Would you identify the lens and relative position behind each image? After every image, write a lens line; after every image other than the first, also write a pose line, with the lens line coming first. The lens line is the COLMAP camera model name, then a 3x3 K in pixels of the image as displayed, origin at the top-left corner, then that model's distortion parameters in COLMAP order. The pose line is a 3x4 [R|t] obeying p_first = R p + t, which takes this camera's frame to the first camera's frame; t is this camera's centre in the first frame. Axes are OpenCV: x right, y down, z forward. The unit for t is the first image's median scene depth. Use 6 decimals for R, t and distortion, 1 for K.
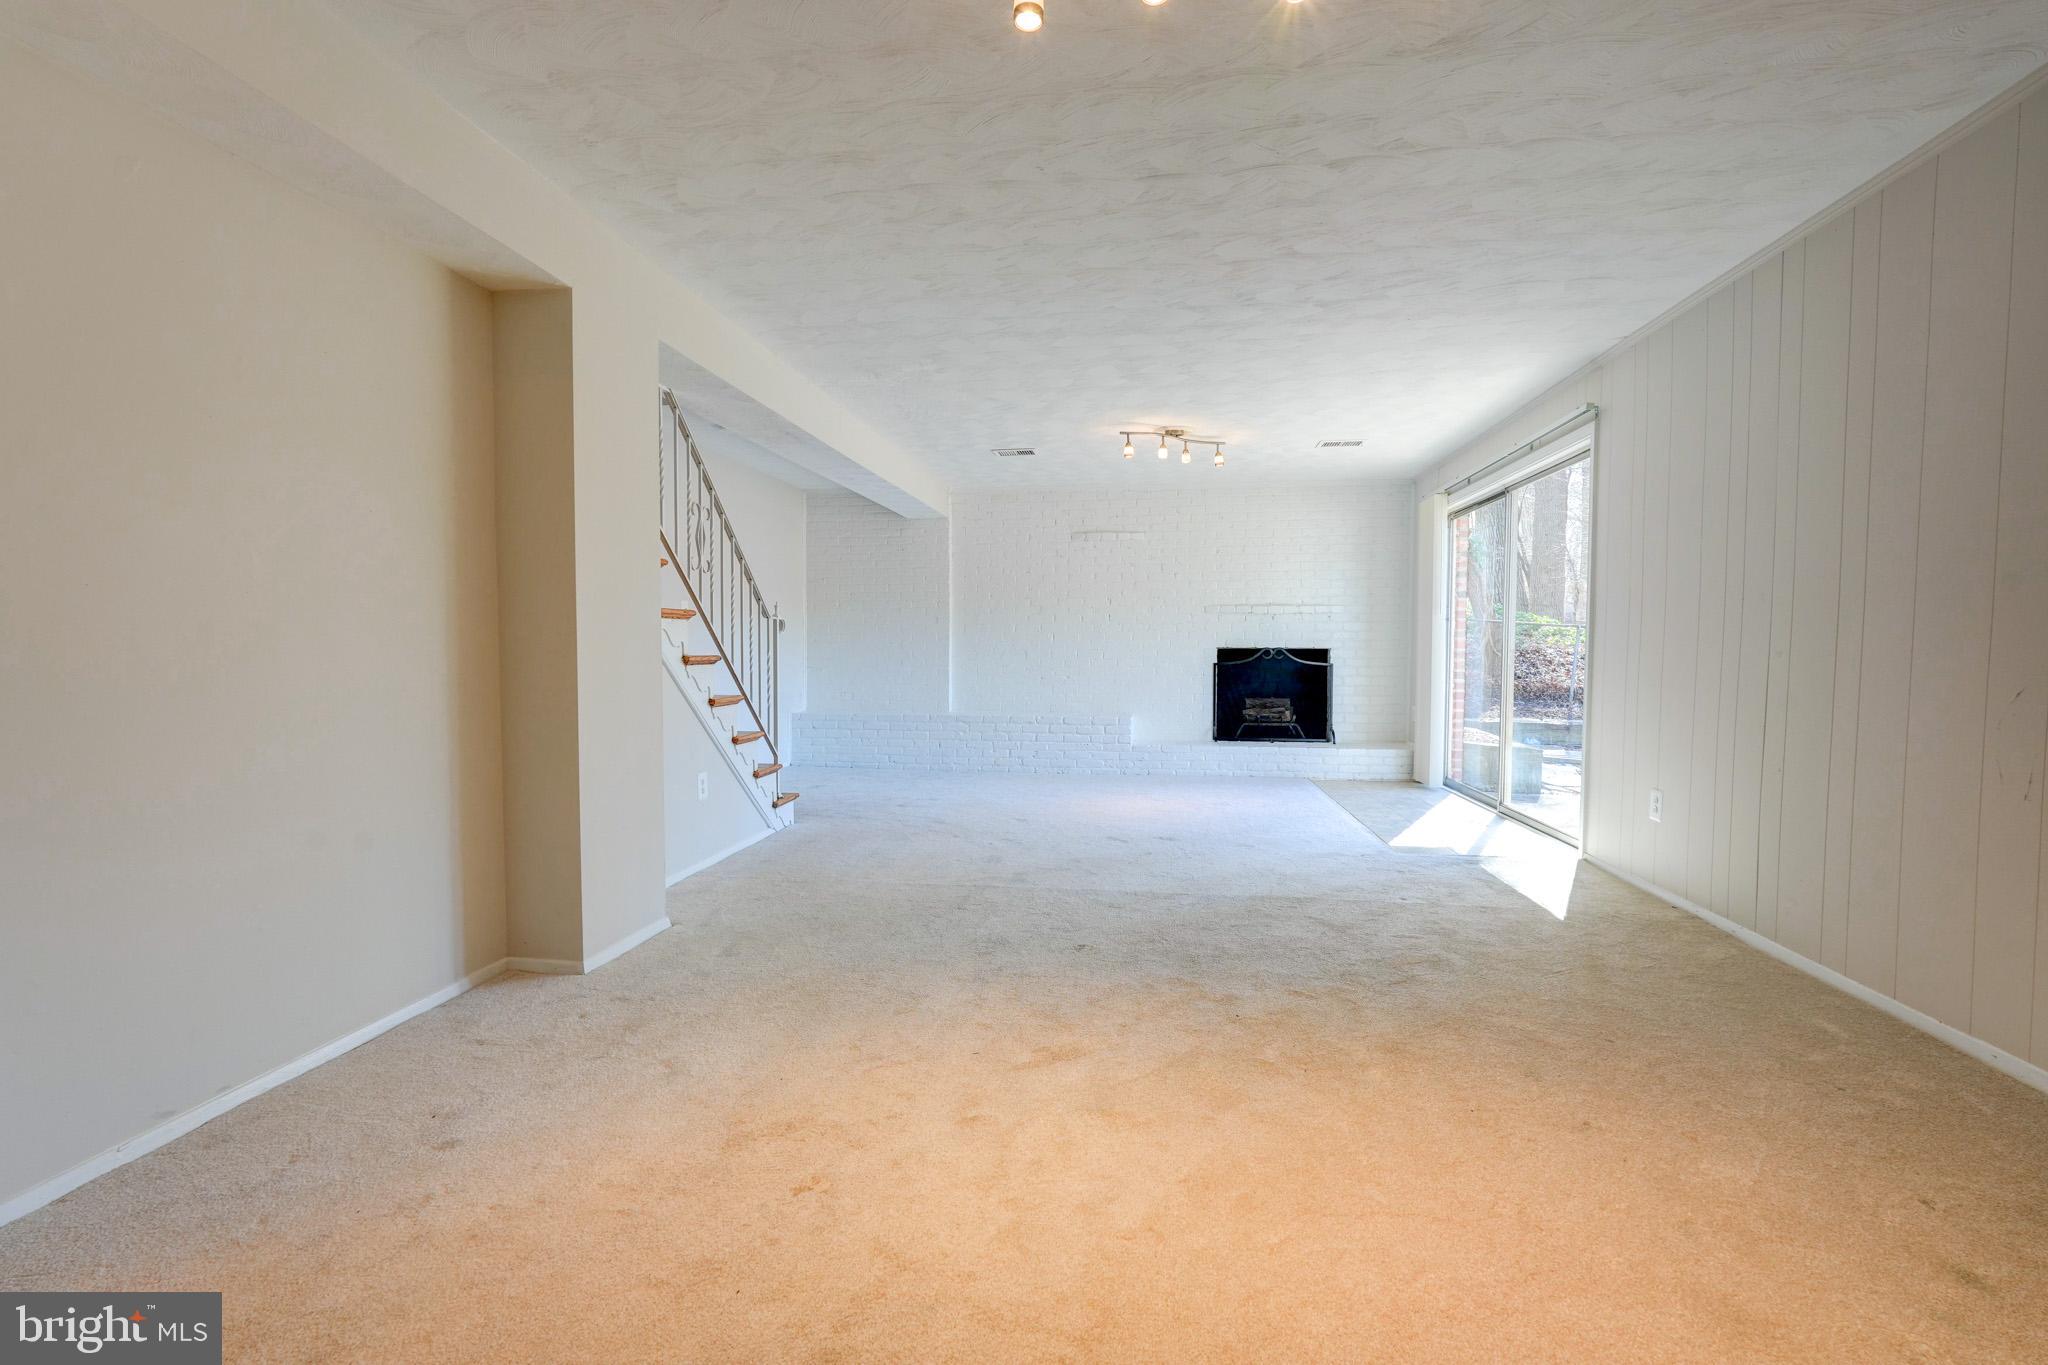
lens RADIAL K [[906.7, 0, 1015.0], [0, 906.7, 688.8], [0, 0, 1]] dist [-0.013467, 0.006132]
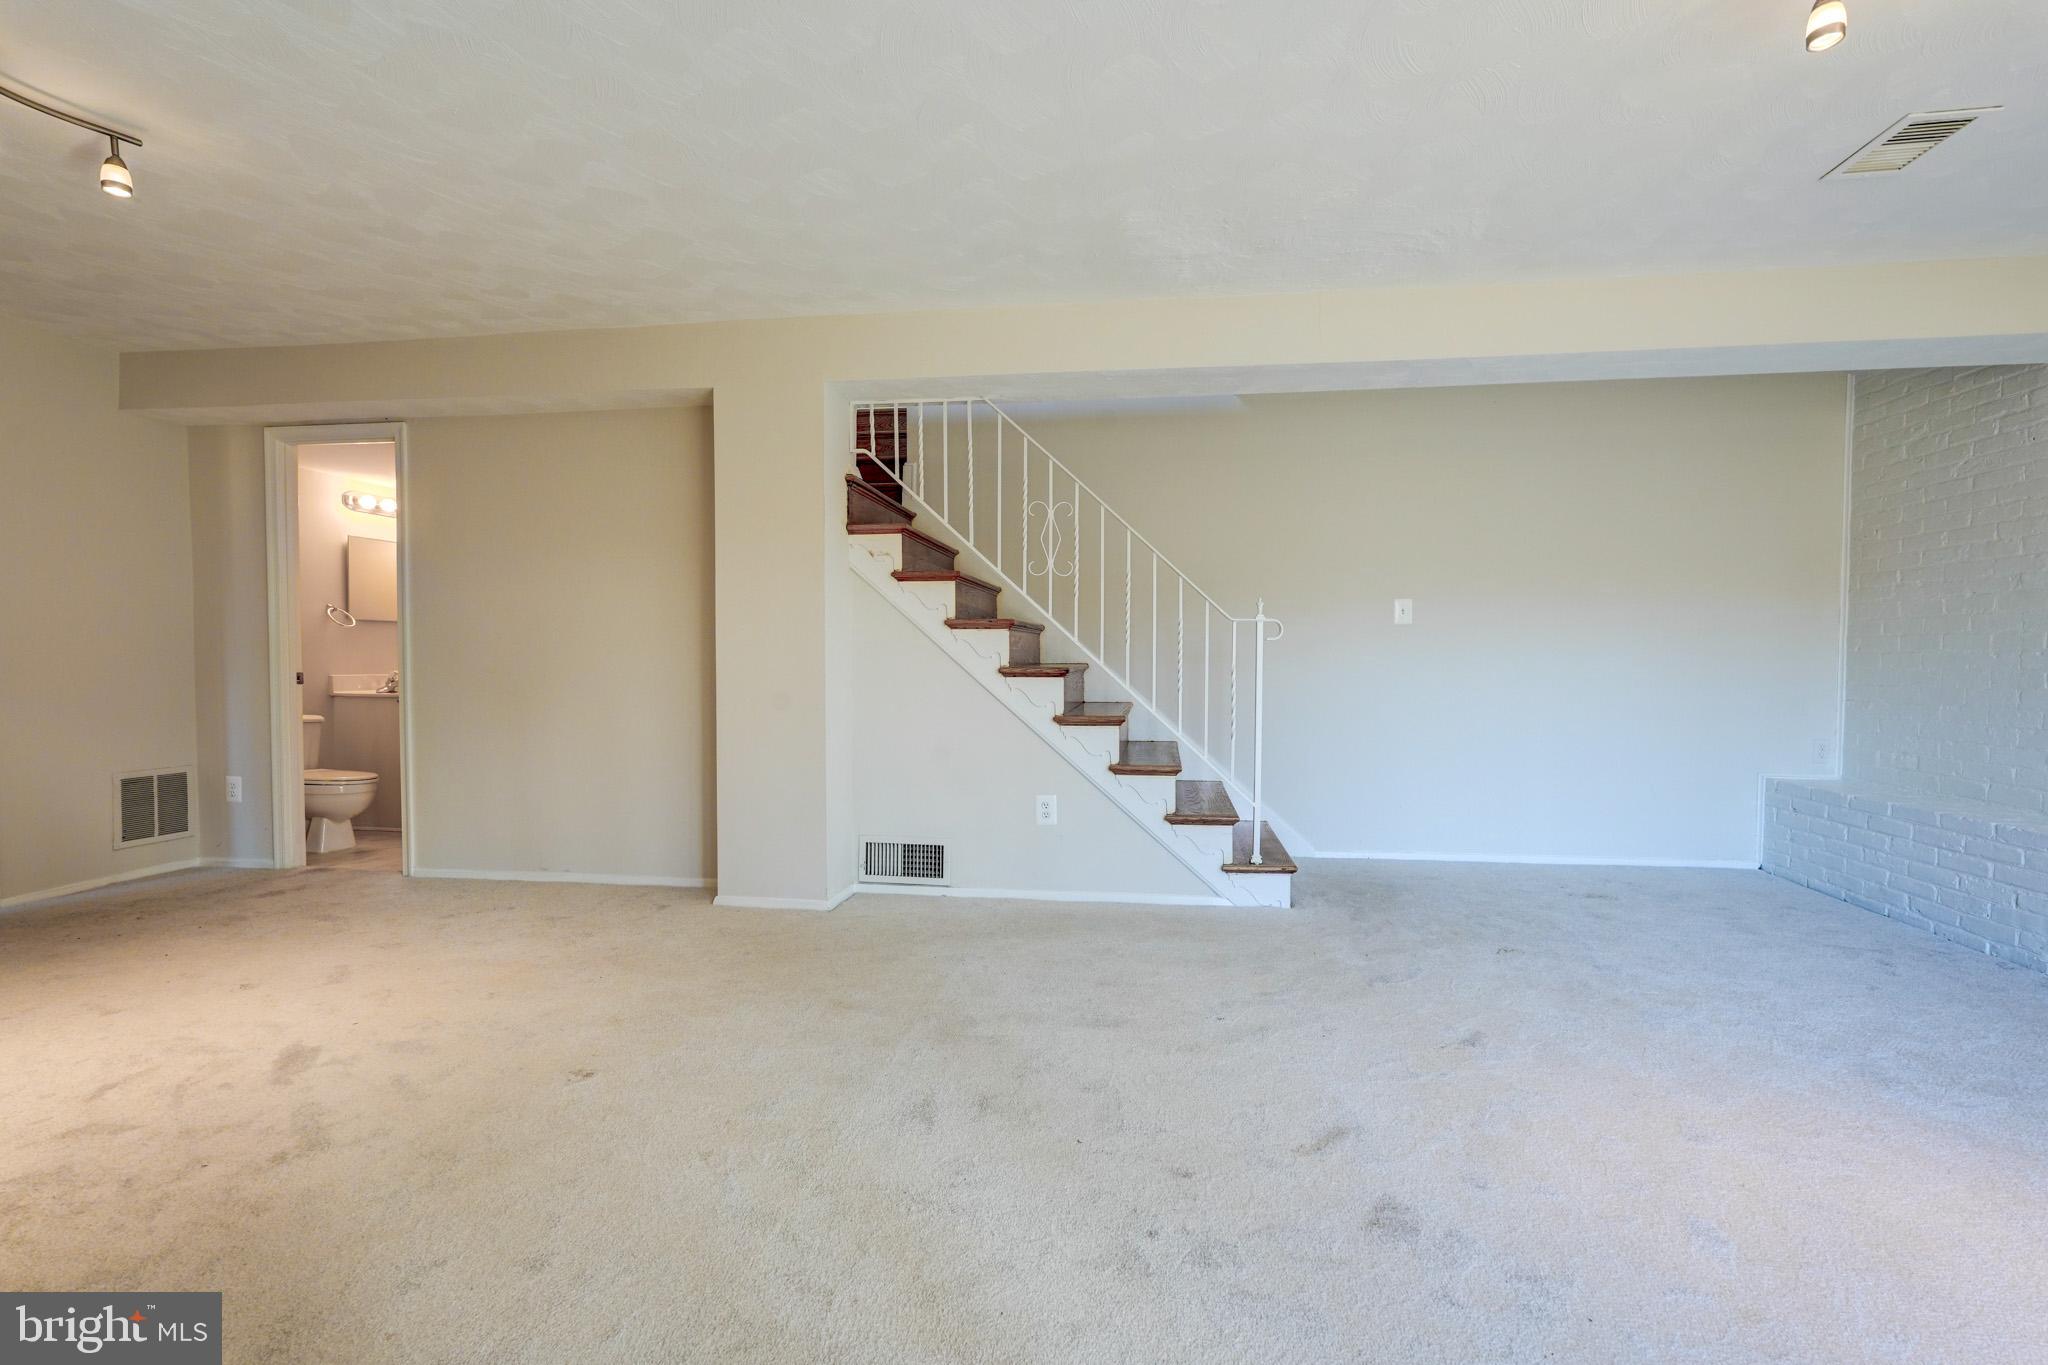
lens RADIAL K [[906.7, 0, 1042.2], [0, 906.7, 682.0], [0, 0, 1]] dist [-0.013467, 0.006132]
pose [[0.015872, 0.025557, -0.999547, 0.325007], [-0.050153, 0.998435, 0.024732, -0.025436], [0.998615, 0.049738, 0.017129, 0.559890]]
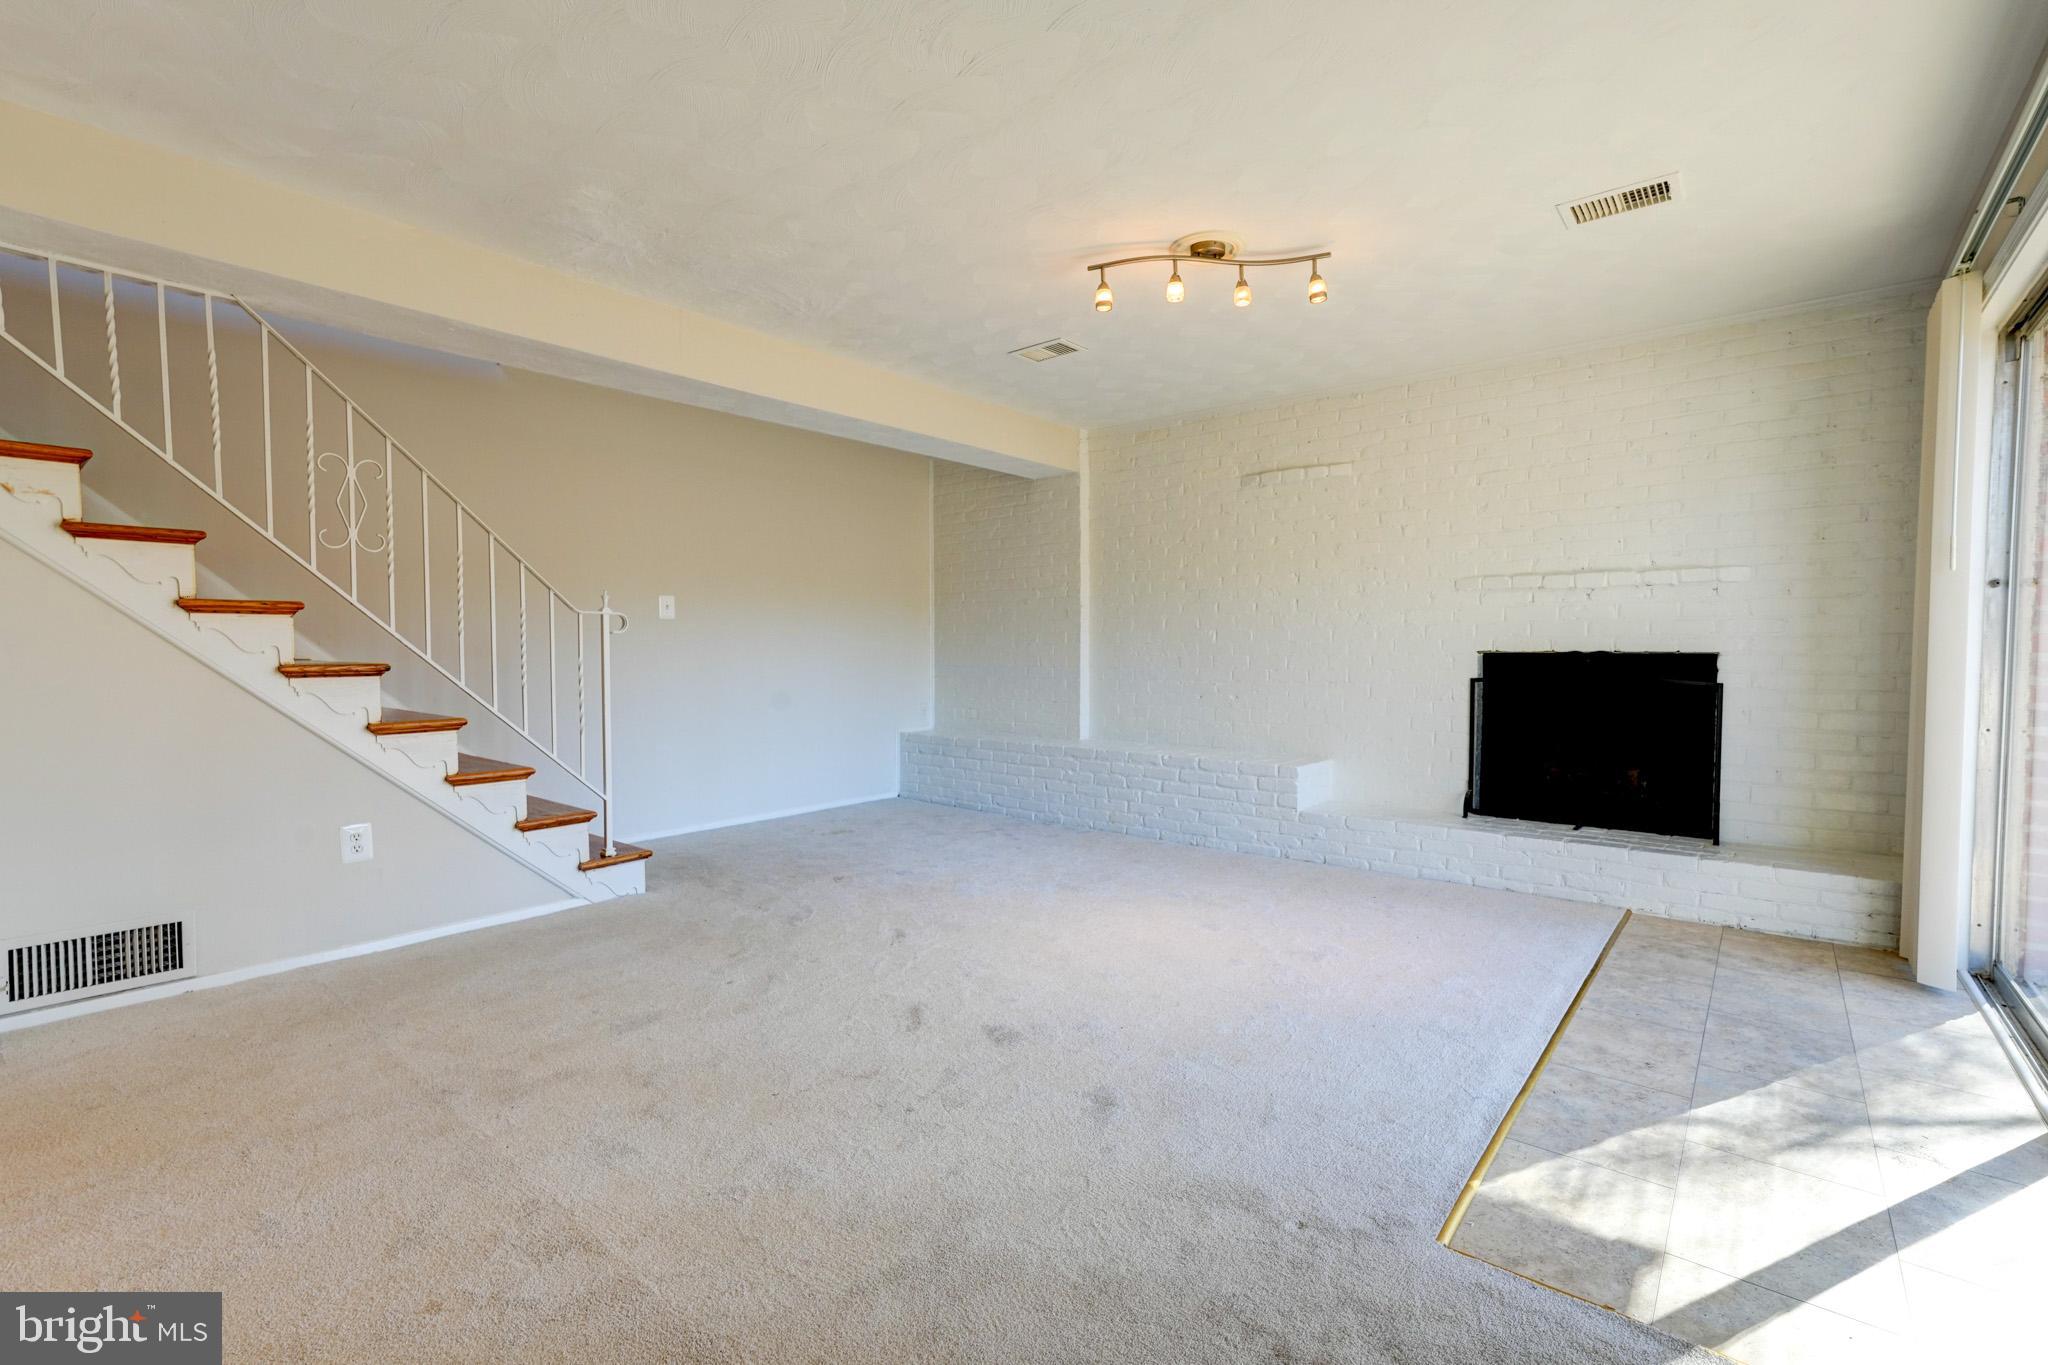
lens RADIAL K [[906.7, 0, 1017.2], [0, 906.7, 685.2], [0, 0, 1]] dist [-0.013467, 0.006132]
pose [[0.854185, 0.018247, -0.519648, 0.279262], [-0.021804, 0.999762, -0.000735, -0.017949], [0.519511, 0.011959, 0.854380, 0.376012]]
